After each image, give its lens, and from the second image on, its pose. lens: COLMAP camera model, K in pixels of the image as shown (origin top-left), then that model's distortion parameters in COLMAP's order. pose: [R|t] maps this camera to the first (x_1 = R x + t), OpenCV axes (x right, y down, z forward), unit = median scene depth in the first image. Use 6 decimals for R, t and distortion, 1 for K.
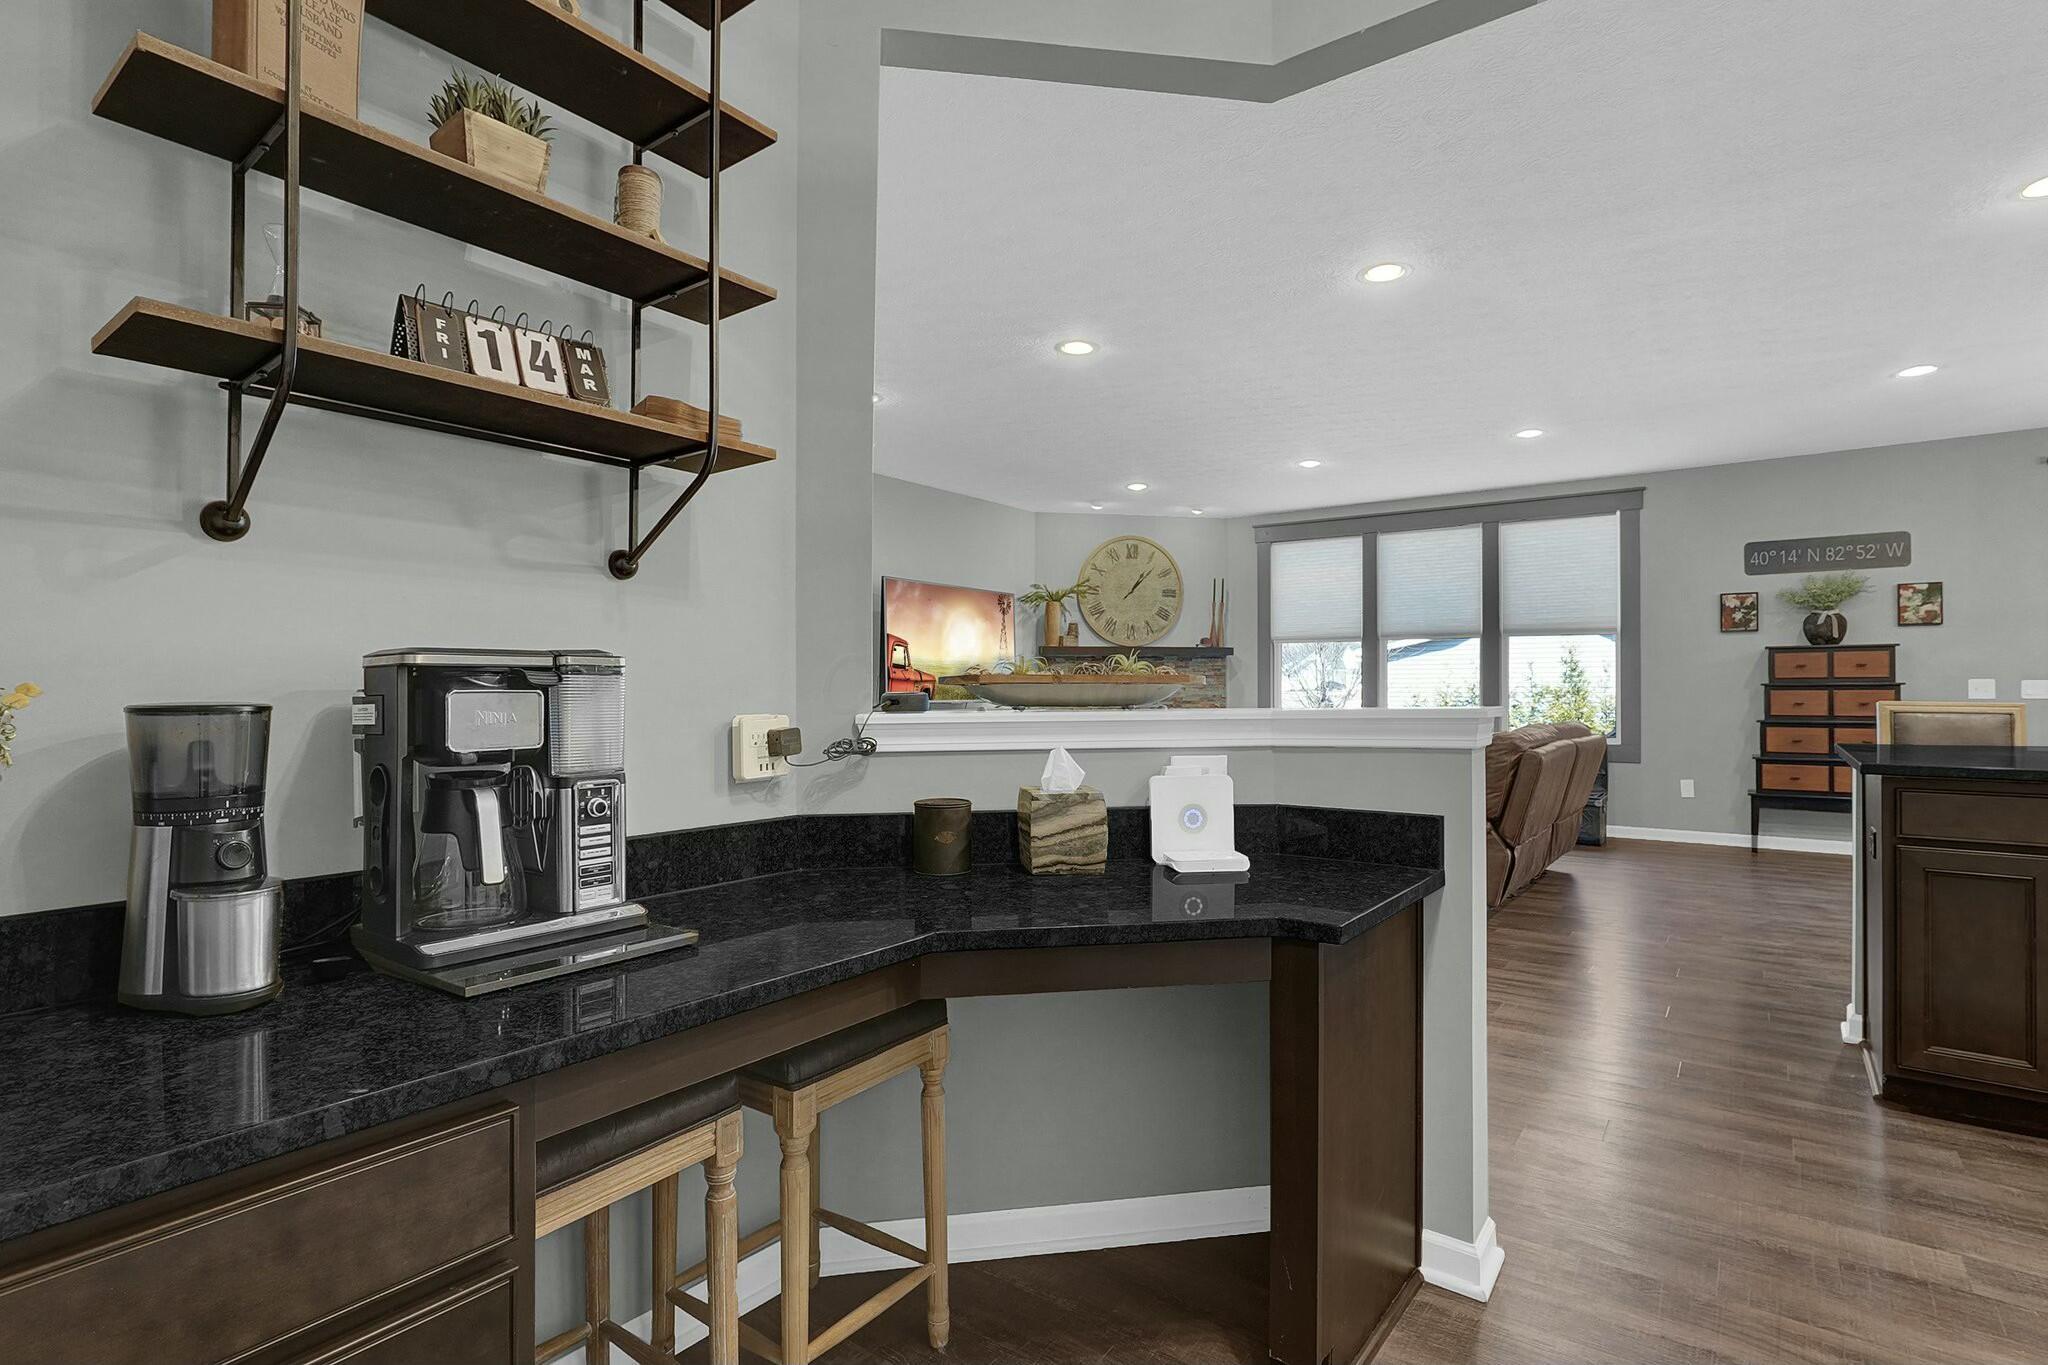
lens RADIAL K [[986.2, 0, 1044.6], [0, 986.2, 667.9], [0, 0, 1]] dist [-0.024066, 0.012197]
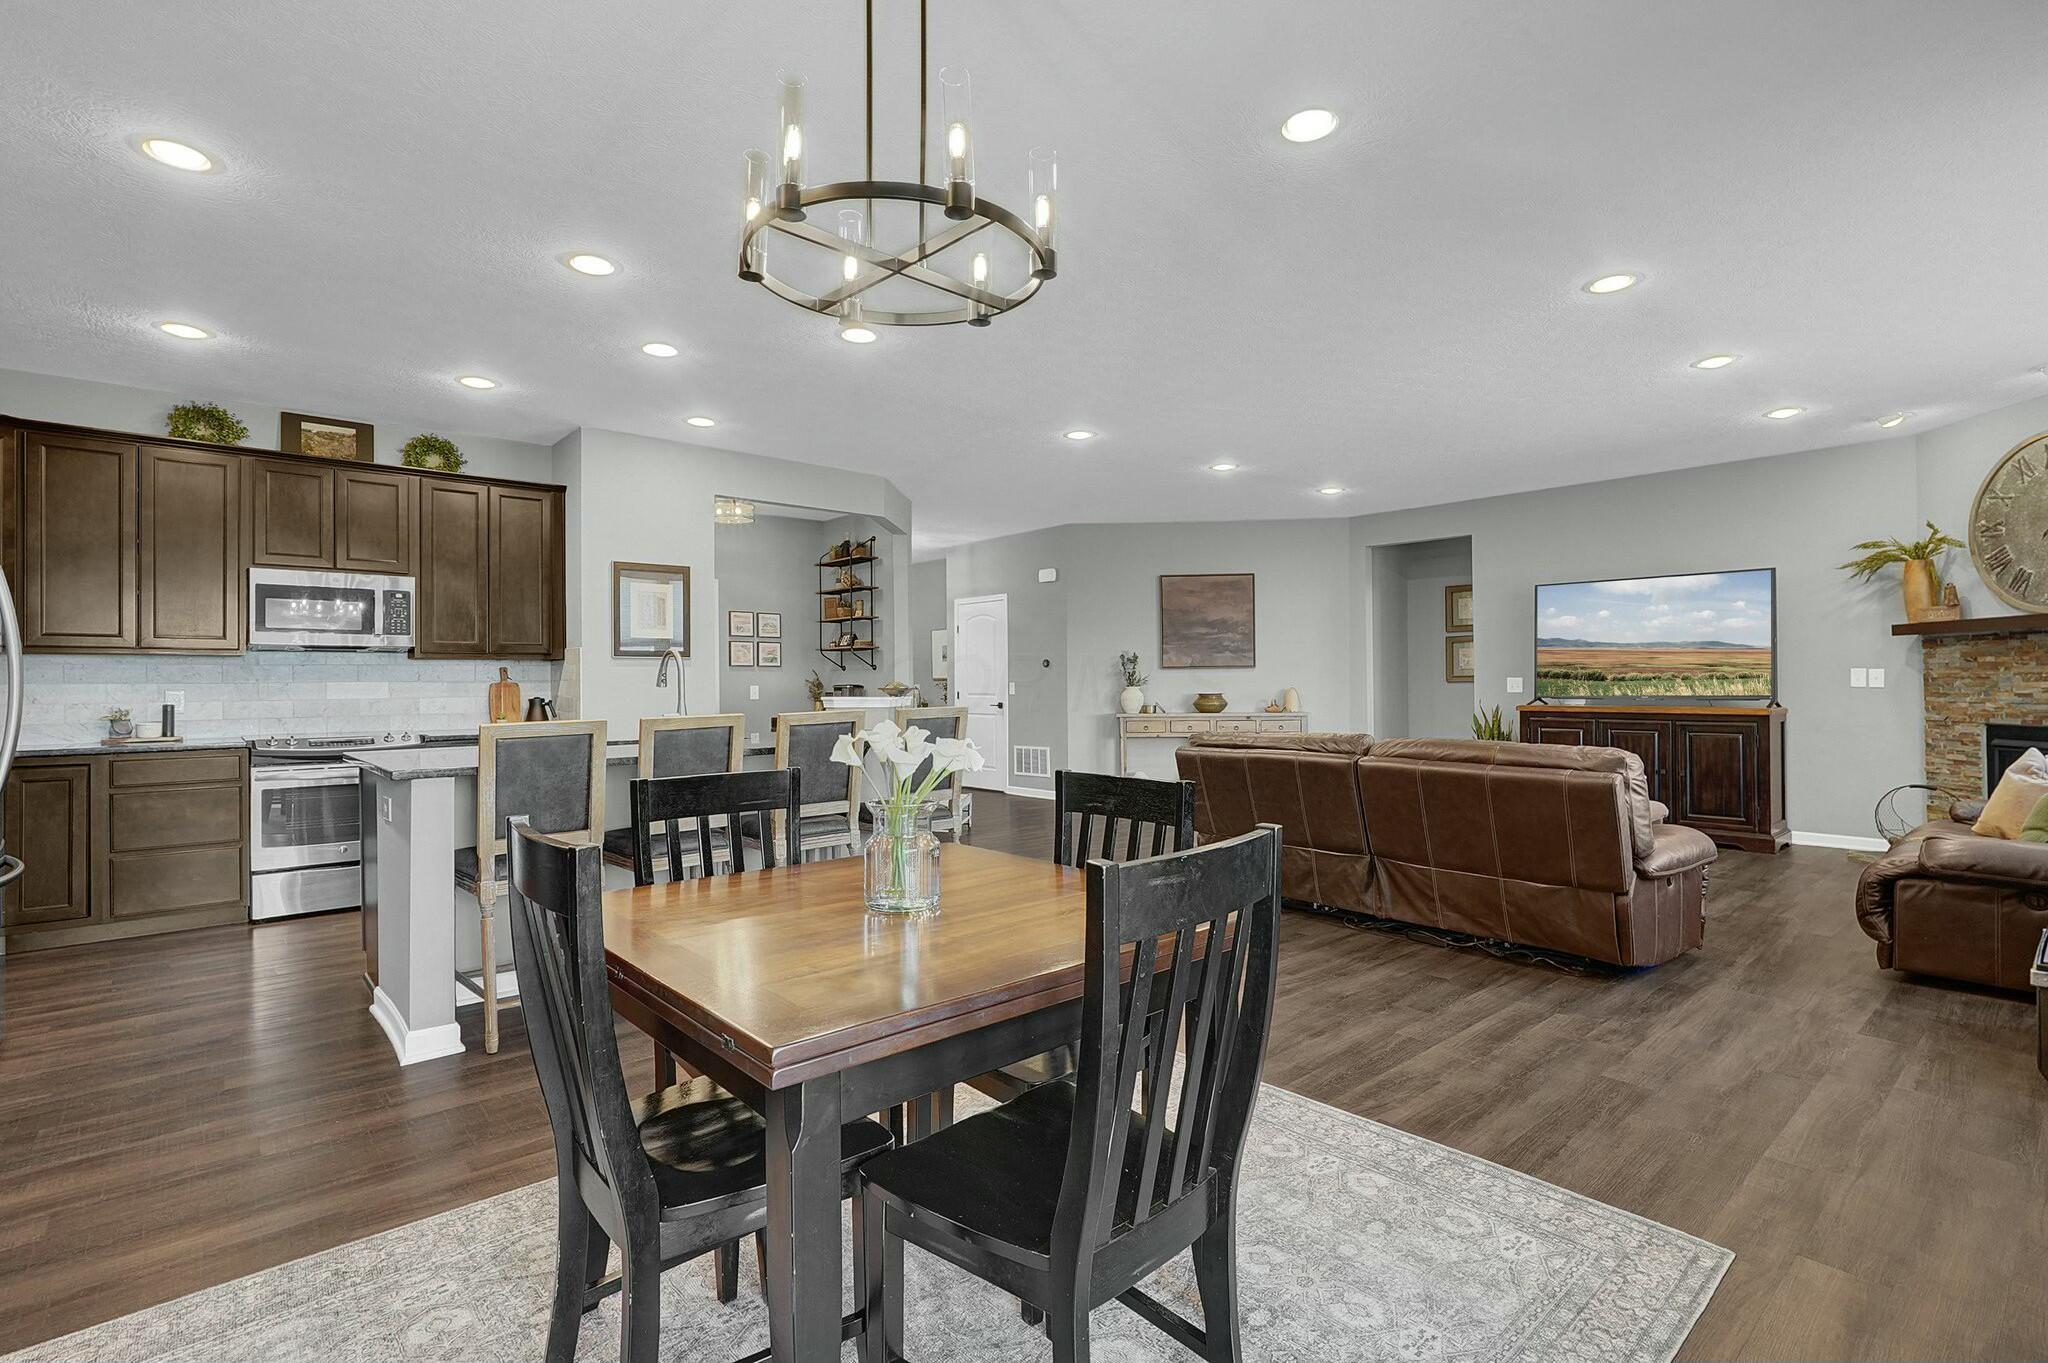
lens RADIAL K [[986.2, 0, 983.0], [0, 986.2, 687.1], [0, 0, 1]] dist [-0.024066, 0.012197]
pose [[-0.241068, 0.006556, -0.970486, 1.079332], [0.028731, 0.999587, -0.000384, 0.006256], [0.970083, -0.027975, -0.241157, 0.647181]]
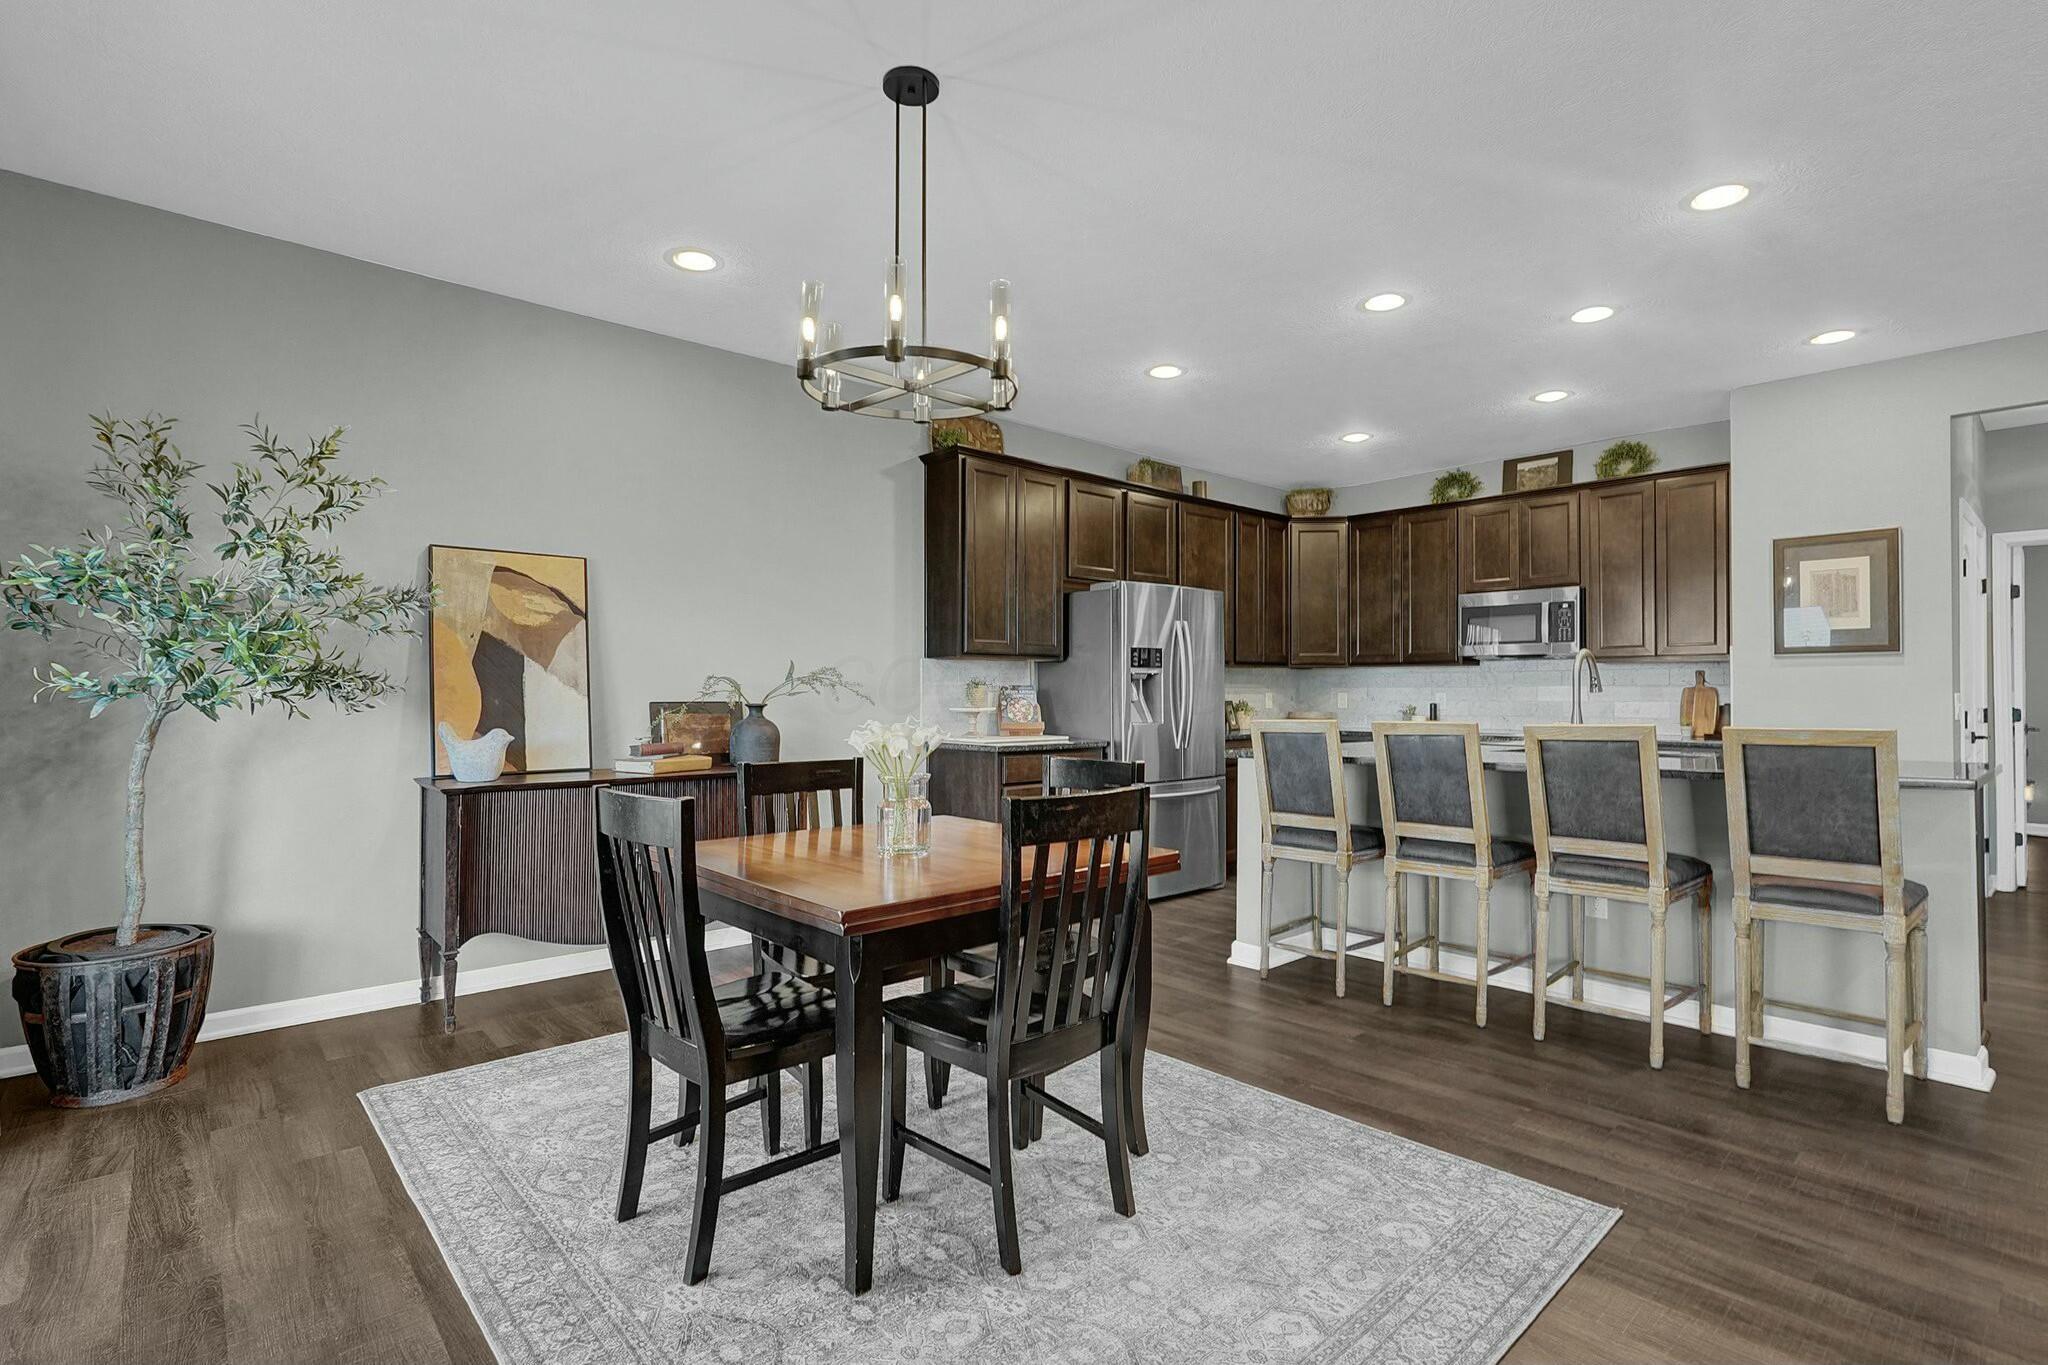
lens RADIAL K [[986.2, 0, 1052.3], [0, 986.2, 684.8], [0, 0, 1]] dist [-0.024066, 0.012197]
pose [[-0.974725, 0.000884, 0.223406, 0.657379], [-0.005354, 0.999612, -0.027318, 0.012744], [-0.223344, -0.027824, -0.974343, 0.932665]]
